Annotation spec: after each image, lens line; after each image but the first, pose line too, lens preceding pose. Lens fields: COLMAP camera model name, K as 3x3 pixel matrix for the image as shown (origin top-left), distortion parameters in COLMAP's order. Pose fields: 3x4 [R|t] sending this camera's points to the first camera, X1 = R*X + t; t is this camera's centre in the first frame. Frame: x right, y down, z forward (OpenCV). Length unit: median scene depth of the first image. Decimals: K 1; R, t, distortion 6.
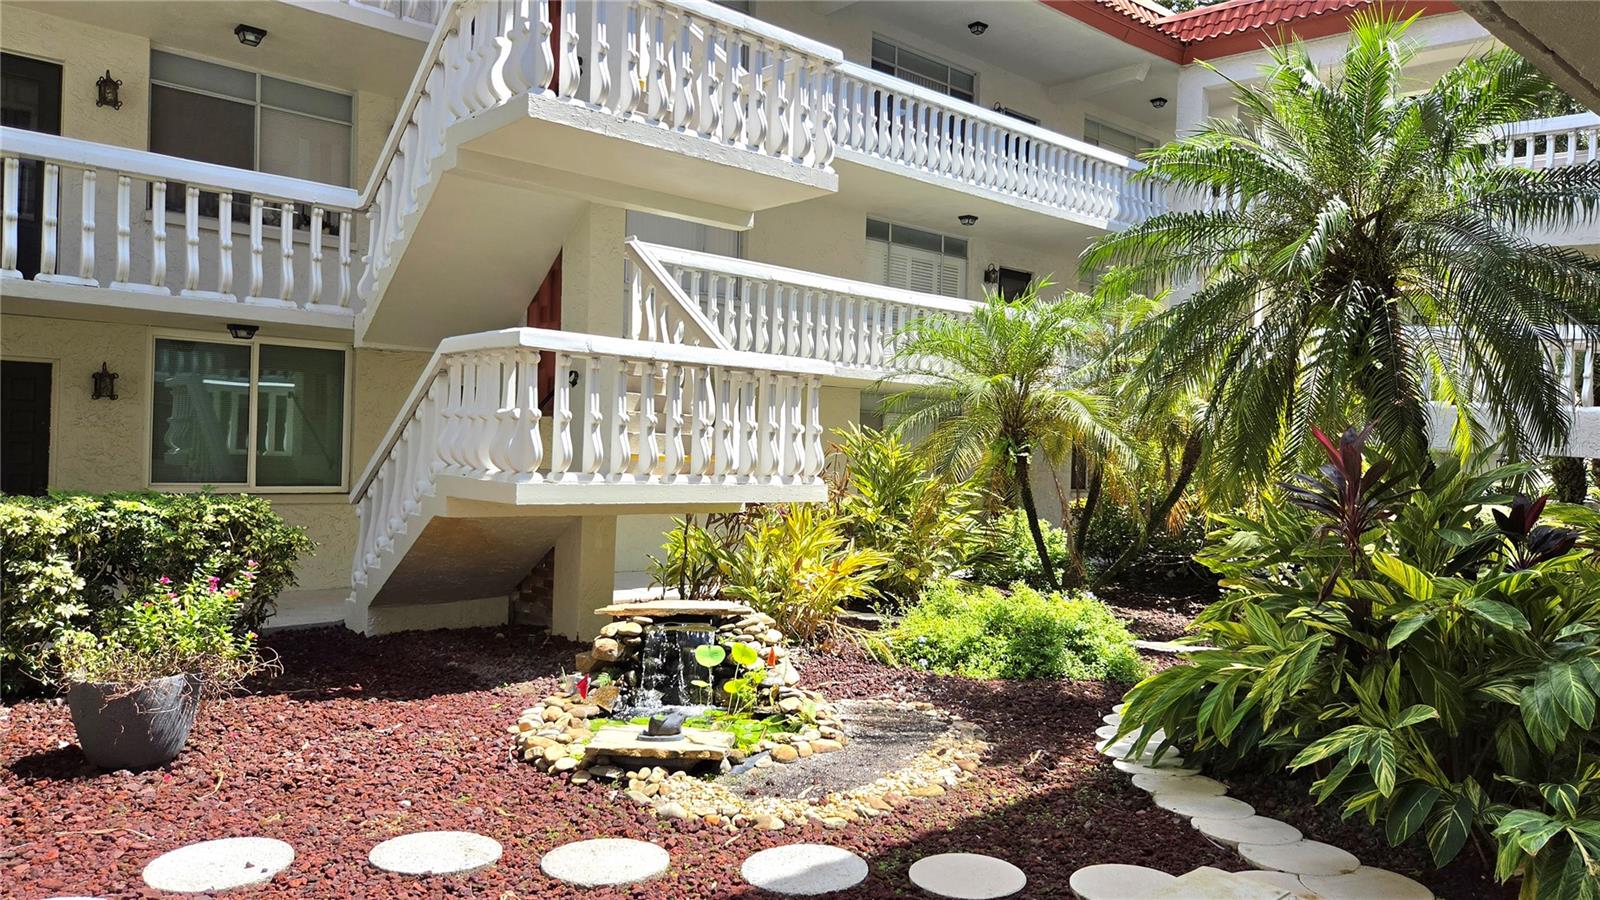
lens RADIAL K [[1151.7, 0, 806.4], [0, 1151.7, 451.9], [0, 0, 1]] dist [0.074812, -0.075782]
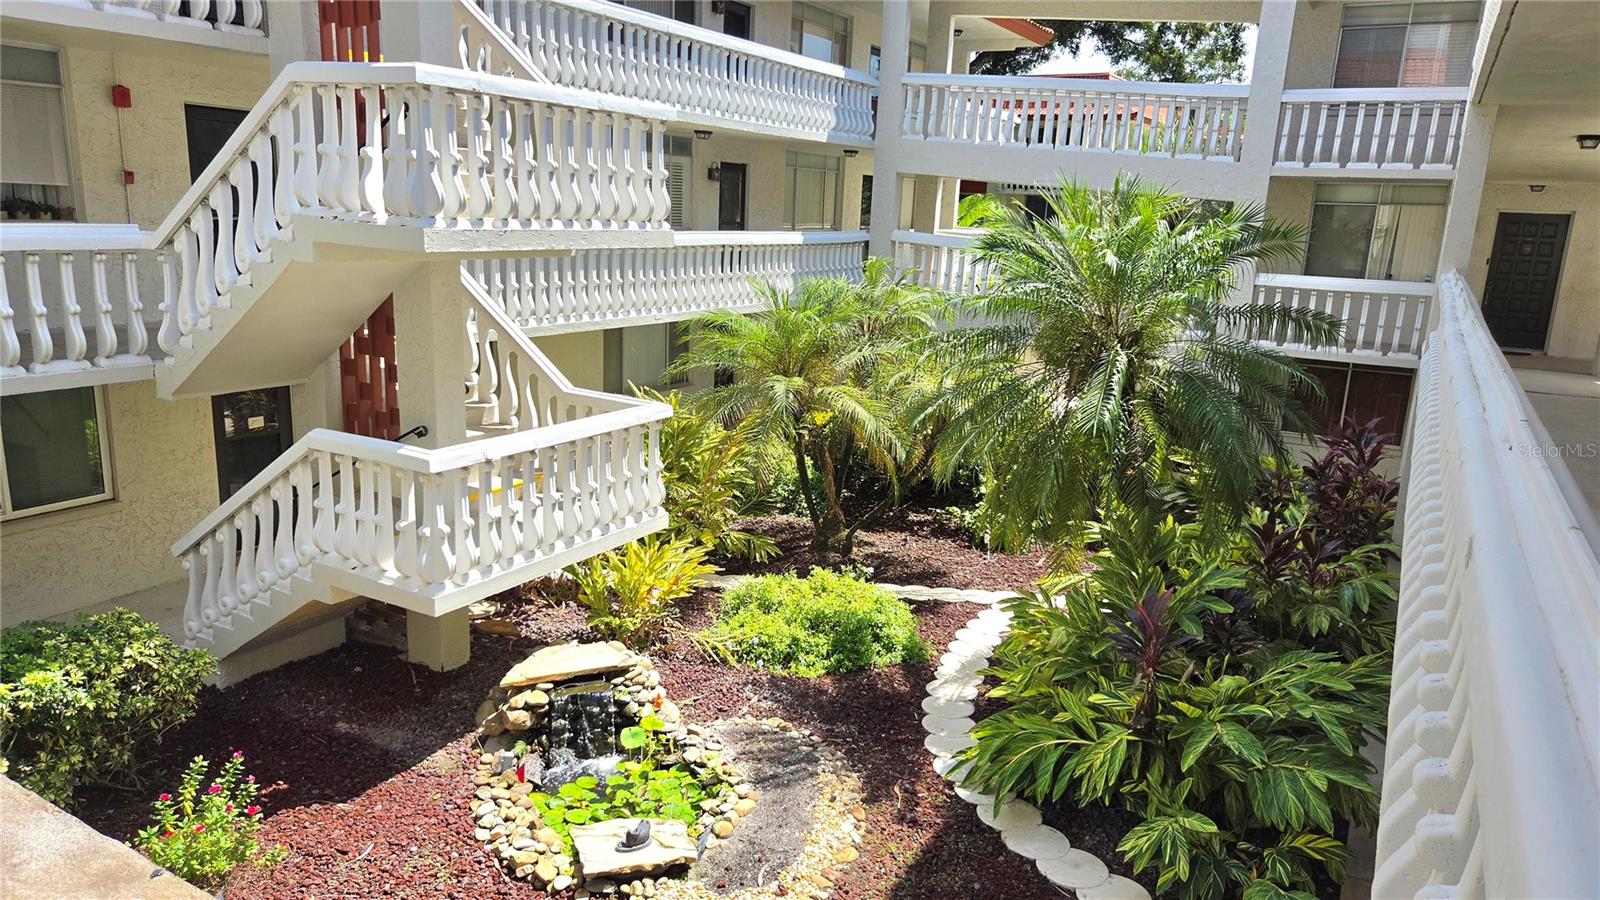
lens RADIAL K [[1151.7, 0, 806.4], [0, 1151.7, 451.9], [0, 0, 1]] dist [0.074812, -0.075782]
pose [[0.941007, -0.065638, 0.331961, -0.266825], [-0.019862, 0.968602, 0.247822, -0.369047], [-0.337805, -0.239796, 0.910157, -0.064708]]
